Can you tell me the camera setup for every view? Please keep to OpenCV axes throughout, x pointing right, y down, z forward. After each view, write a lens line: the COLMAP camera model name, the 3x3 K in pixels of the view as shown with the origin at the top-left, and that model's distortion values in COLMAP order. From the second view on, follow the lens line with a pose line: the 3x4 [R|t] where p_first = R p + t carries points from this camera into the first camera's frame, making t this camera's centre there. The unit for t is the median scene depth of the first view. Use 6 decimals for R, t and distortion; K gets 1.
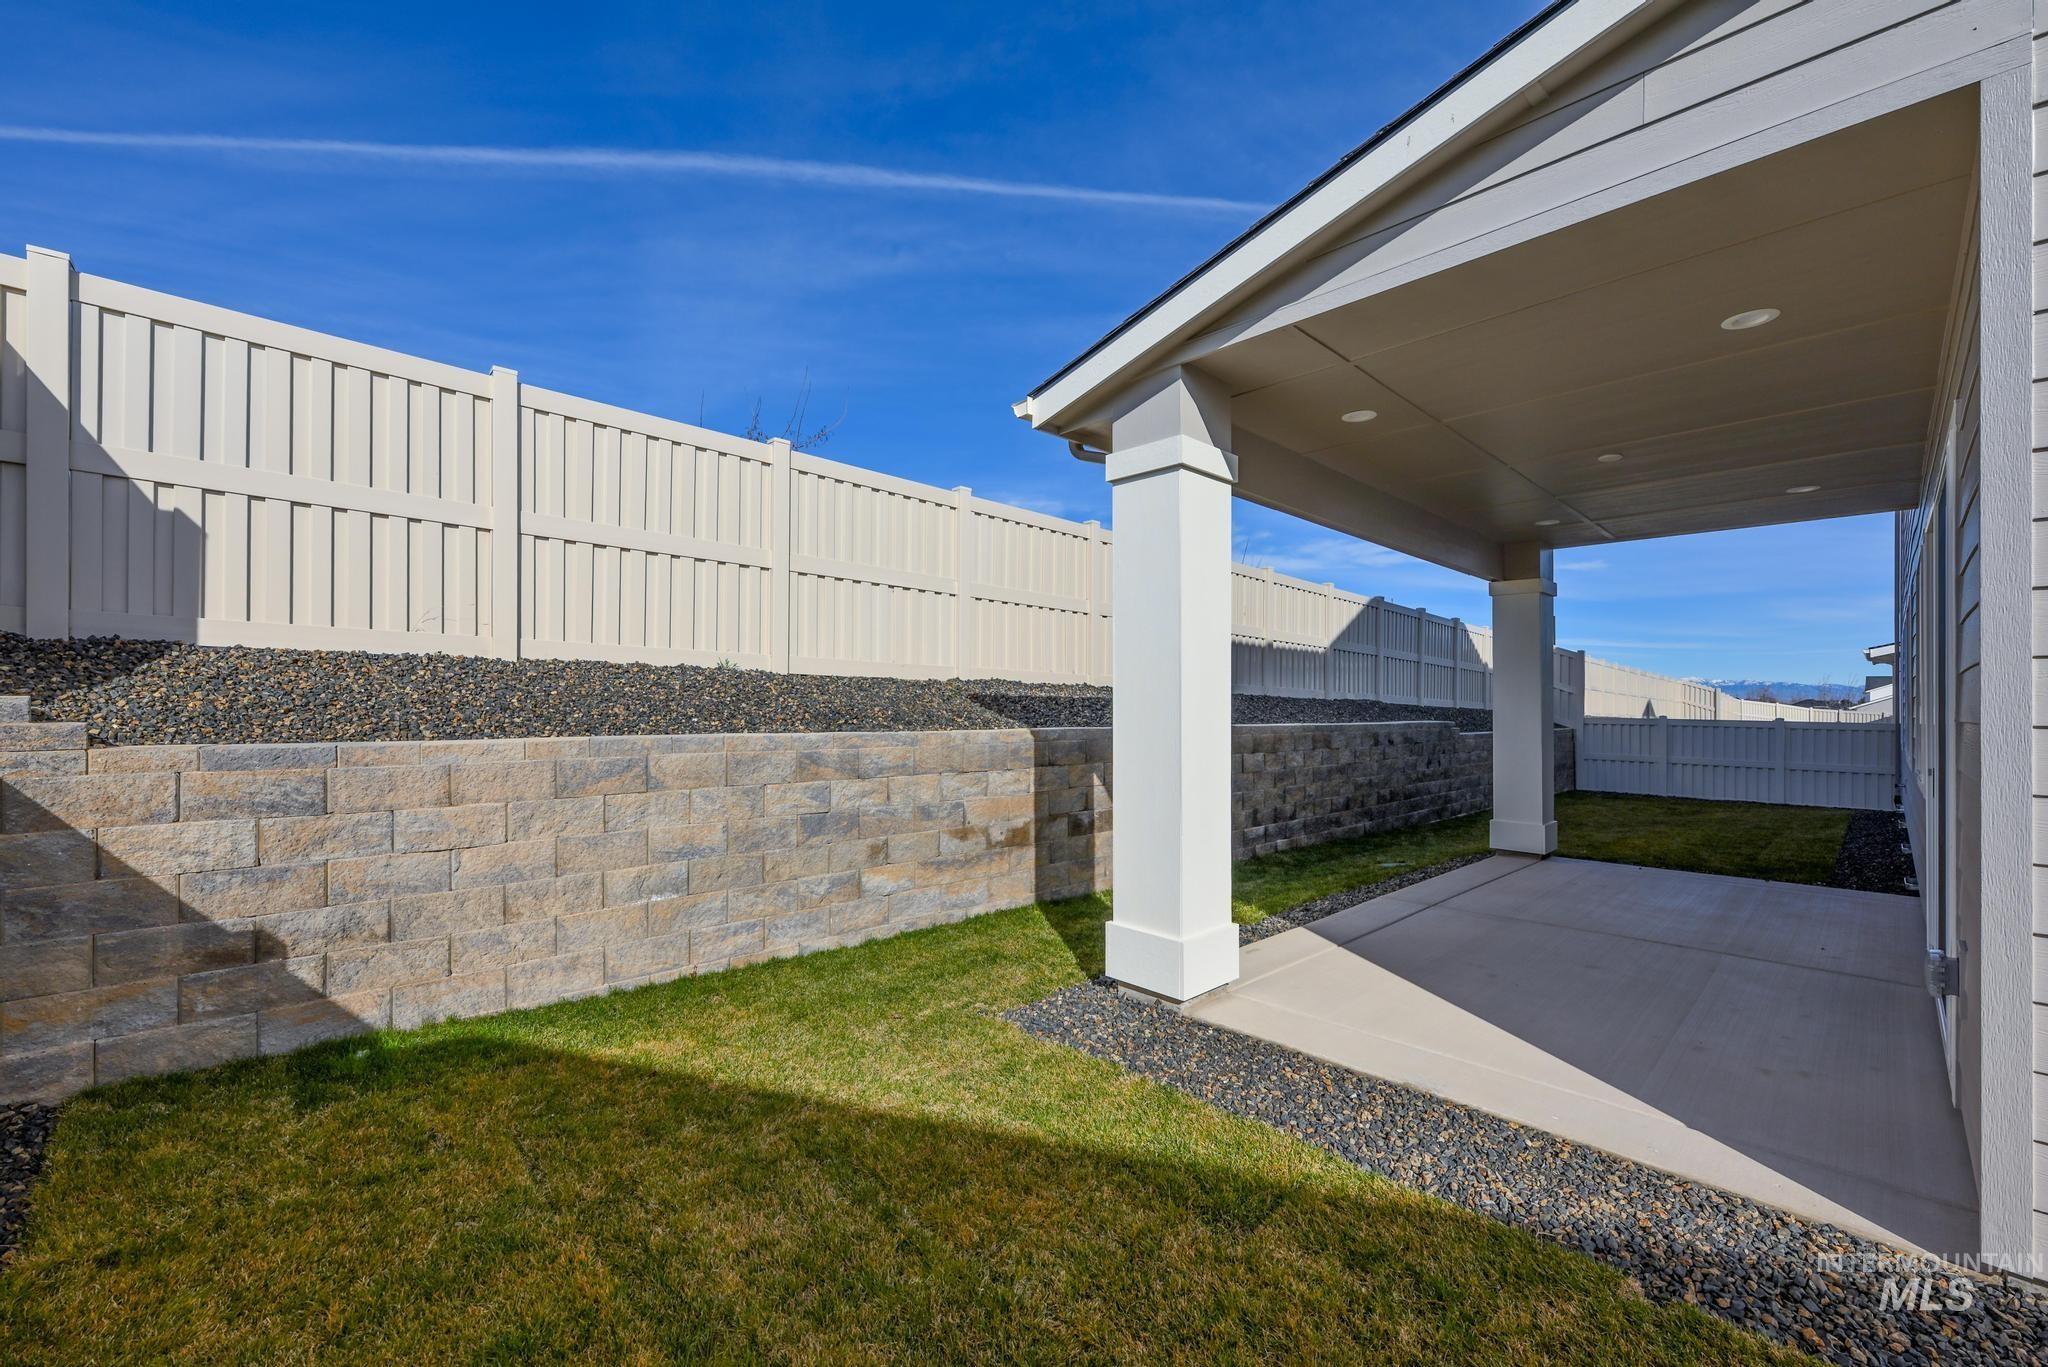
lens RADIAL K [[818.8, 0, 1028.3], [0, 818.8, 695.9], [0, 0, 1]] dist [-0.014297, -0.000088]
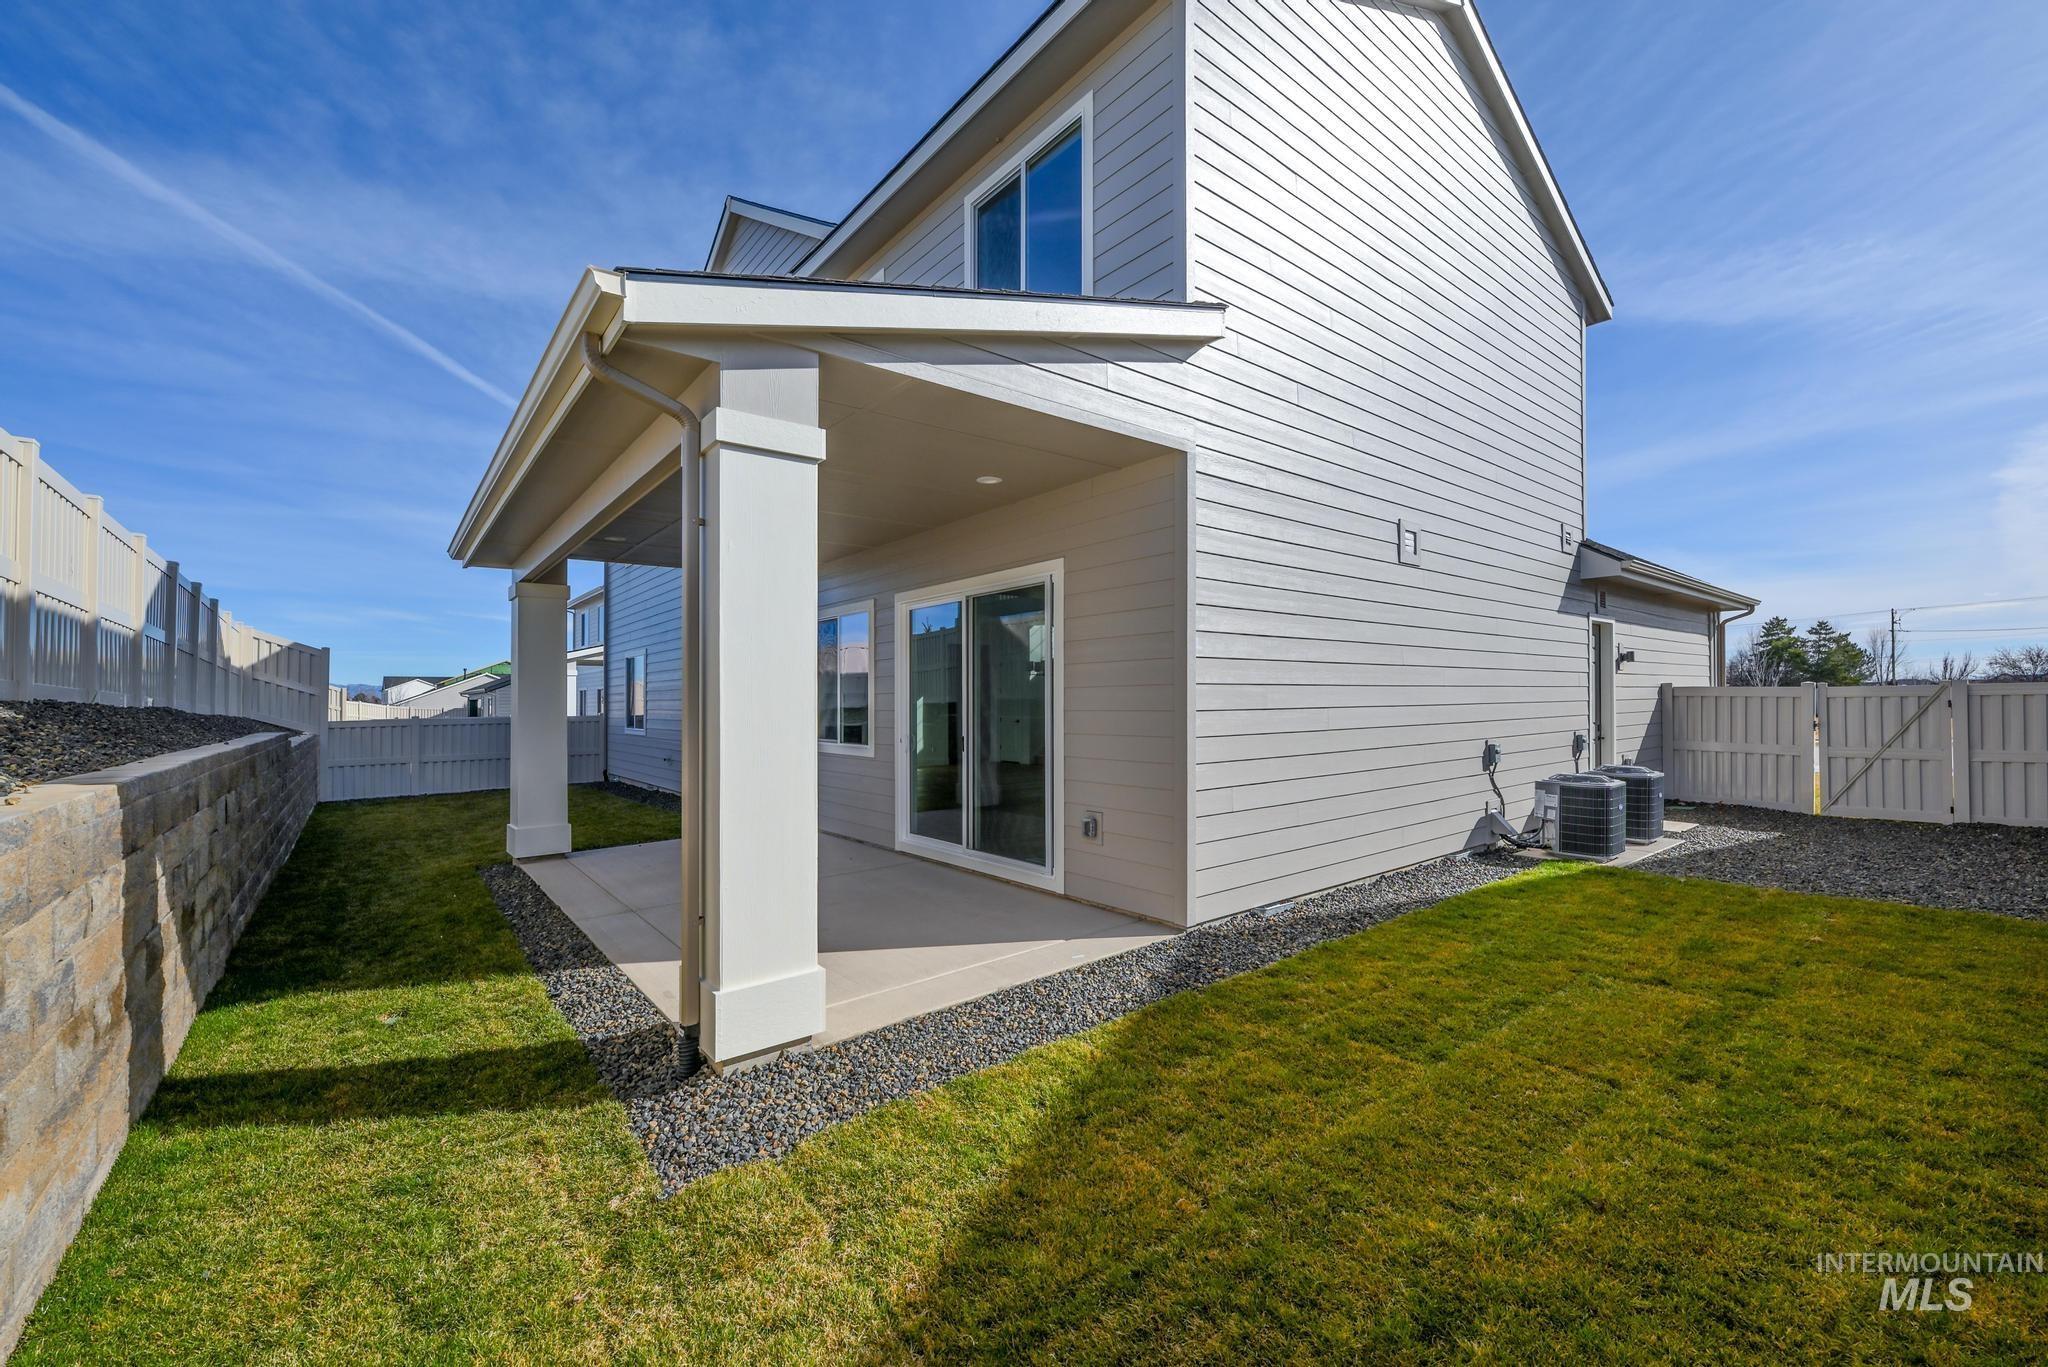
lens RADIAL K [[816.8, 0, 1024.0], [0, 816.8, 683.5], [0, 0, 1]] dist [-0.000775, -0.000009]
pose [[0.079571, 0.005896, 0.996812, -0.676704], [0.007249, 0.999953, -0.006493, -0.017070], [-0.996803, 0.007743, 0.079524, 0.643849]]
